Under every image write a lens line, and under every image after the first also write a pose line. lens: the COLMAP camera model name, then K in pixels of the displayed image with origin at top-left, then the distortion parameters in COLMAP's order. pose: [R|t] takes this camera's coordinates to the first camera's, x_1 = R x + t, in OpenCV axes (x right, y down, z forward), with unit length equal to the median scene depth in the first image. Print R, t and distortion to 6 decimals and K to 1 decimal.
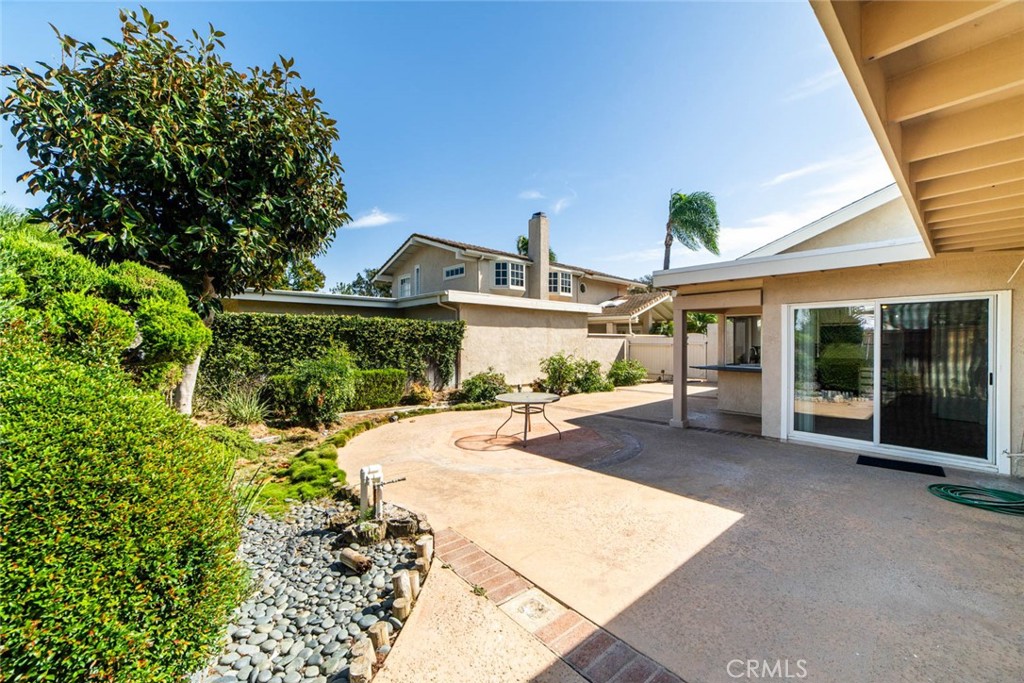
lens RADIAL K [[400.9, 0, 509.3], [0, 400.9, 339.4], [0, 0, 1]] dist [-0.015575, 0.002399]
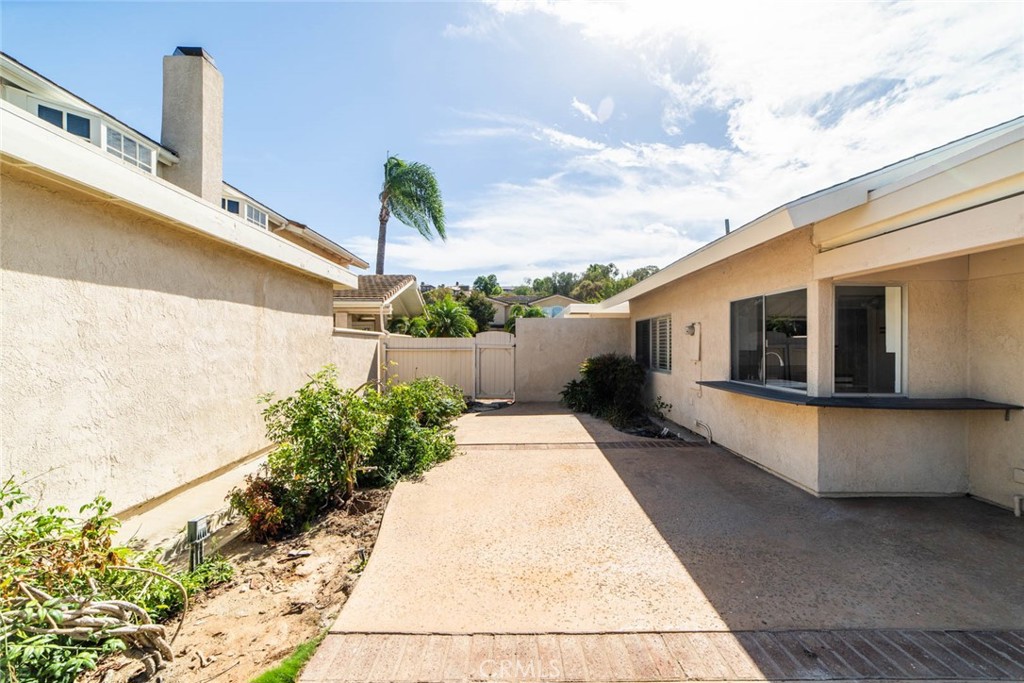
lens RADIAL K [[400.9, 0, 507.0], [0, 400.9, 349.5], [0, 0, 1]] dist [-0.015575, 0.002399]
pose [[0.681032, -0.012628, 0.732145, -0.012879], [0.004120, 0.999902, 0.013415, 0.005376], [-0.732242, -0.006120, 0.681017, 0.450141]]
